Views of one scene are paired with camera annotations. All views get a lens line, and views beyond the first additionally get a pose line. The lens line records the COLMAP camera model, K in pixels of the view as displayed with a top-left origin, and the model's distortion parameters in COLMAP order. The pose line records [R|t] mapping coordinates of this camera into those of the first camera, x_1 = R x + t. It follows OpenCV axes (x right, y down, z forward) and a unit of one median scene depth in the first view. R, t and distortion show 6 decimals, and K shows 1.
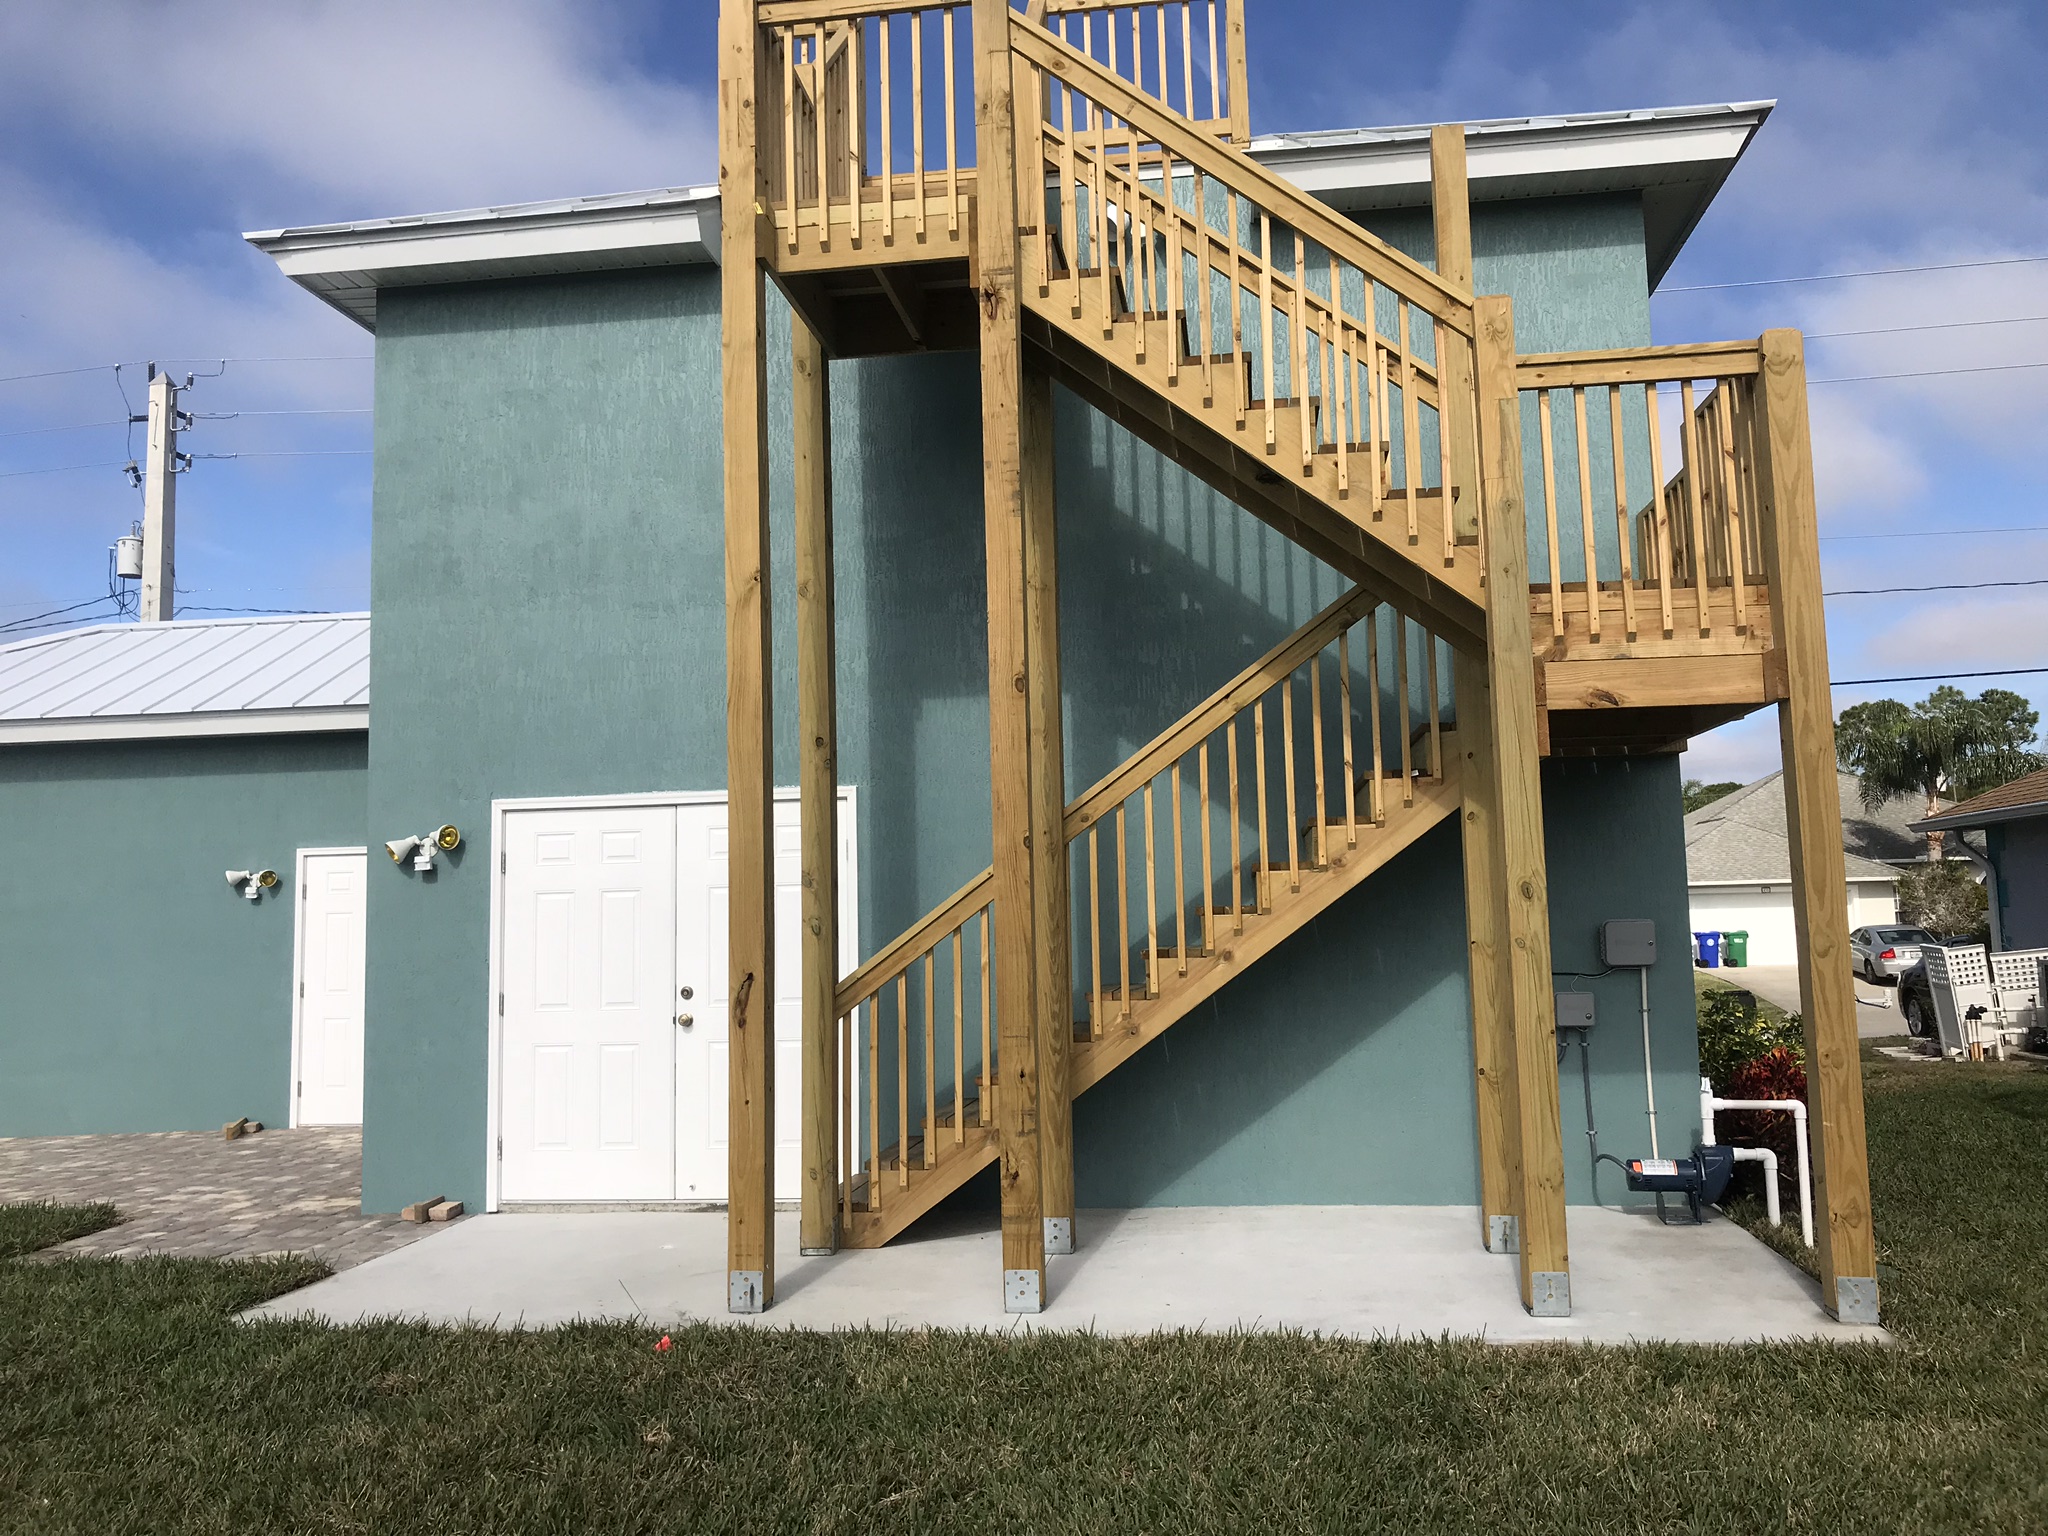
lens RADIAL K [[1644.3, 0, 1024.0], [0, 1644.3, 768.0], [0, 0, 1]] dist [-0.014952, -0.012569]
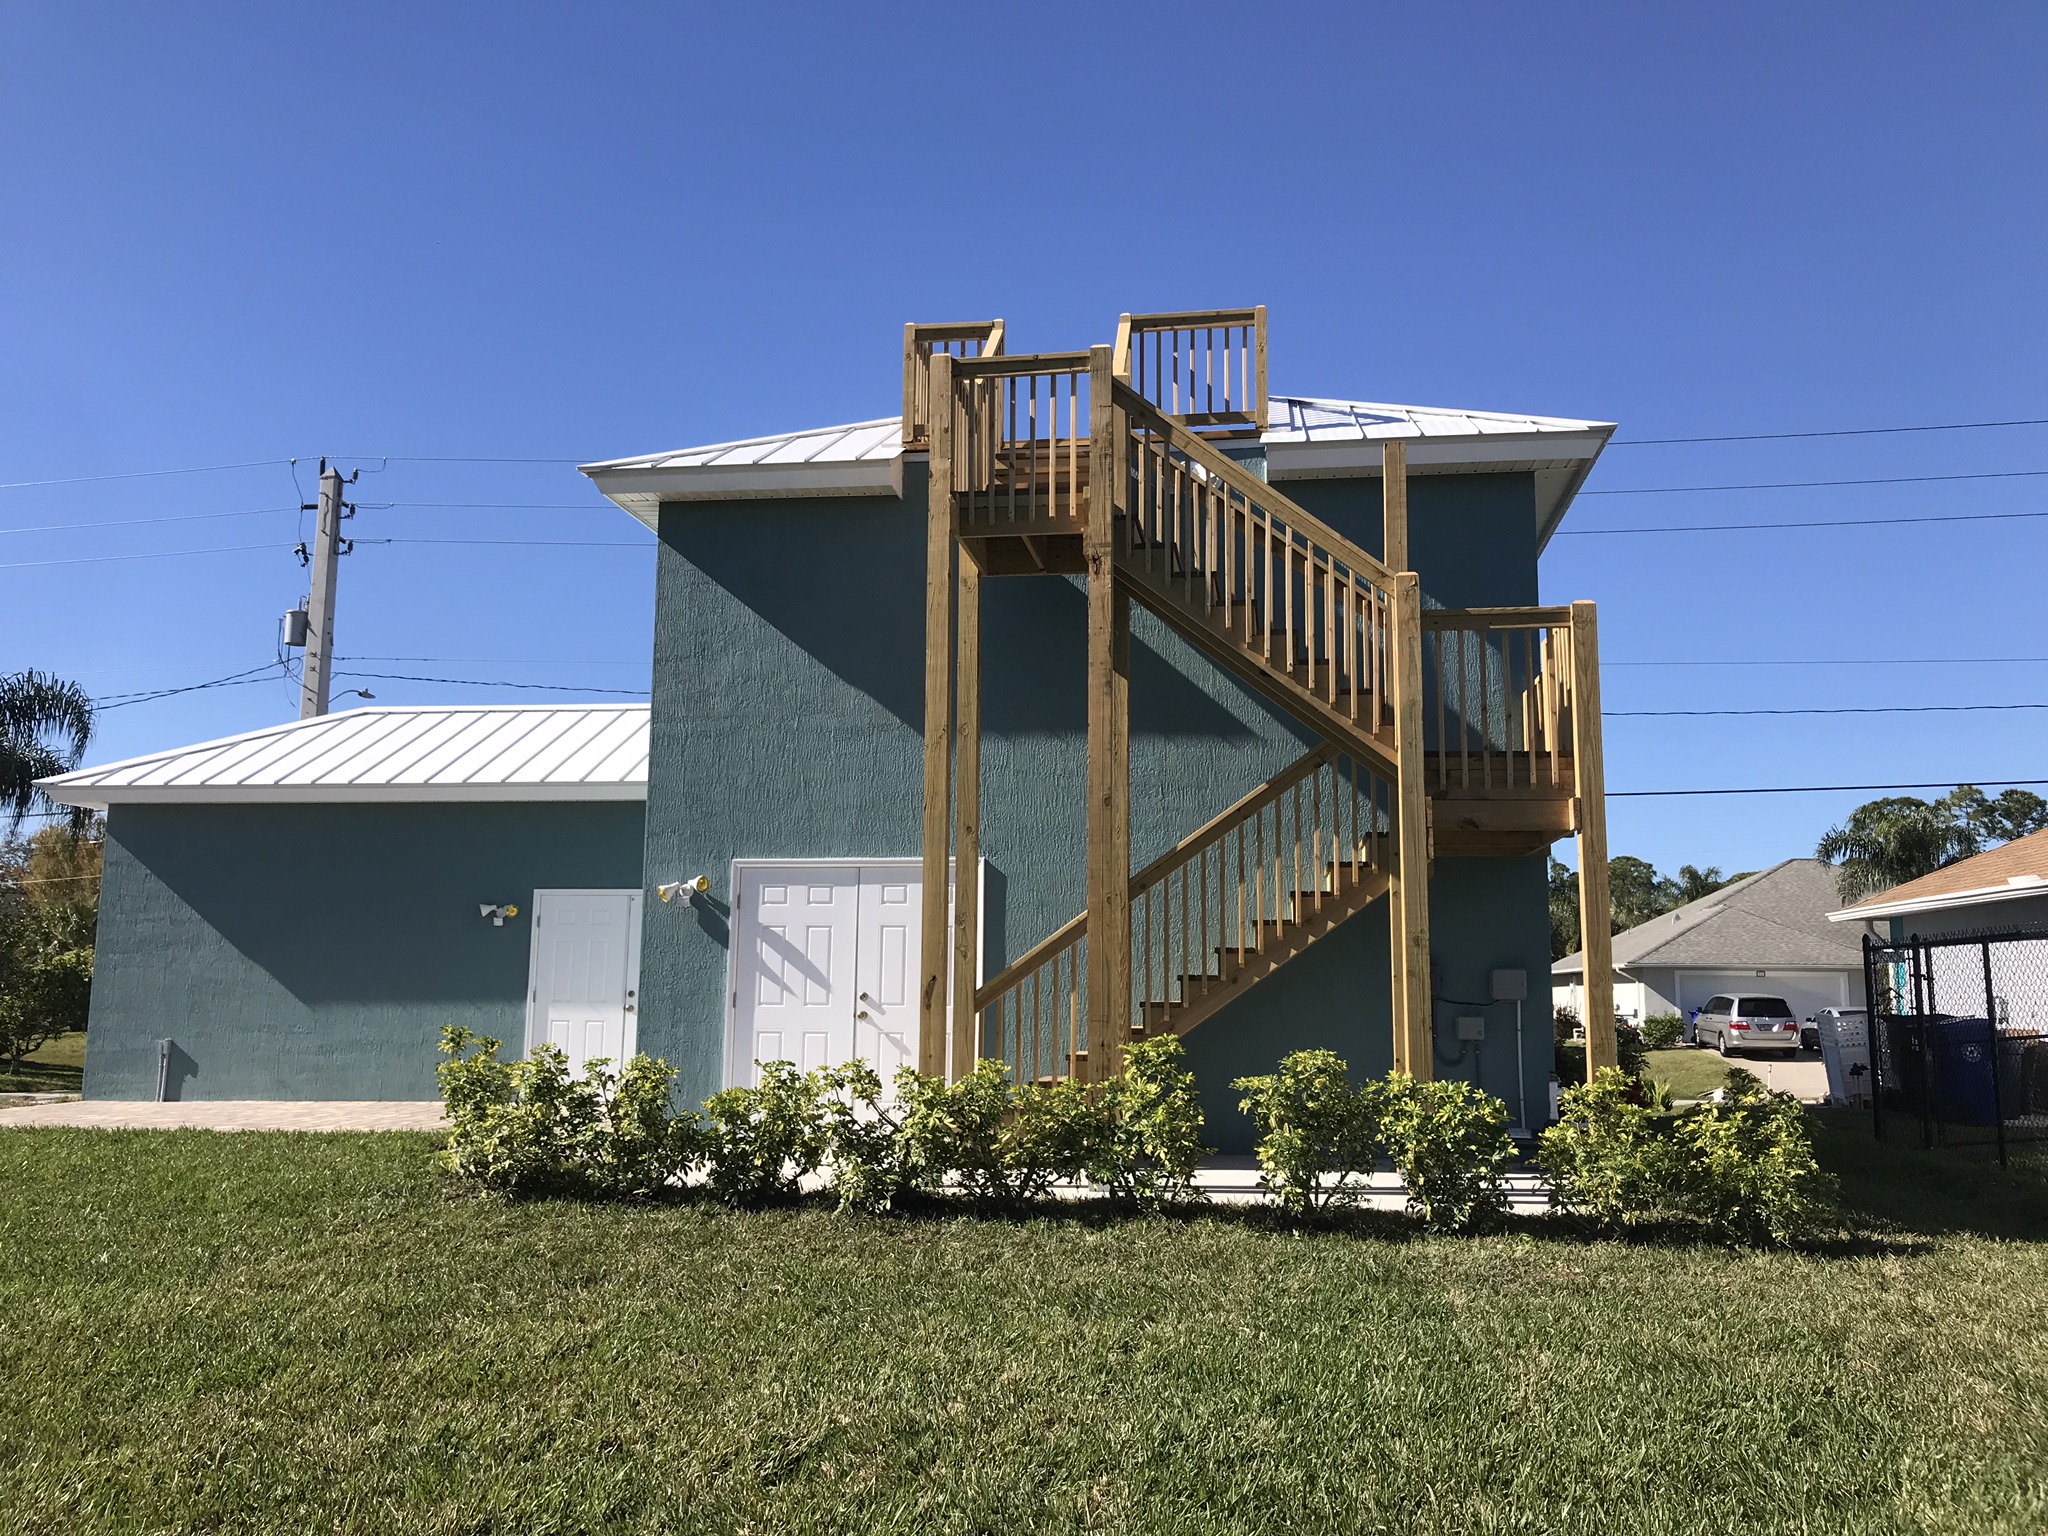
lens RADIAL K [[1644.3, 0, 1024.0], [0, 1644.3, 768.0], [0, 0, 1]] dist [-0.014952, -0.012569]
pose [[0.999198, 0.033190, -0.022383, -0.010237], [-0.034029, 0.998691, -0.038190, -0.004298], [0.021087, 0.038921, 0.999020, -0.128561]]
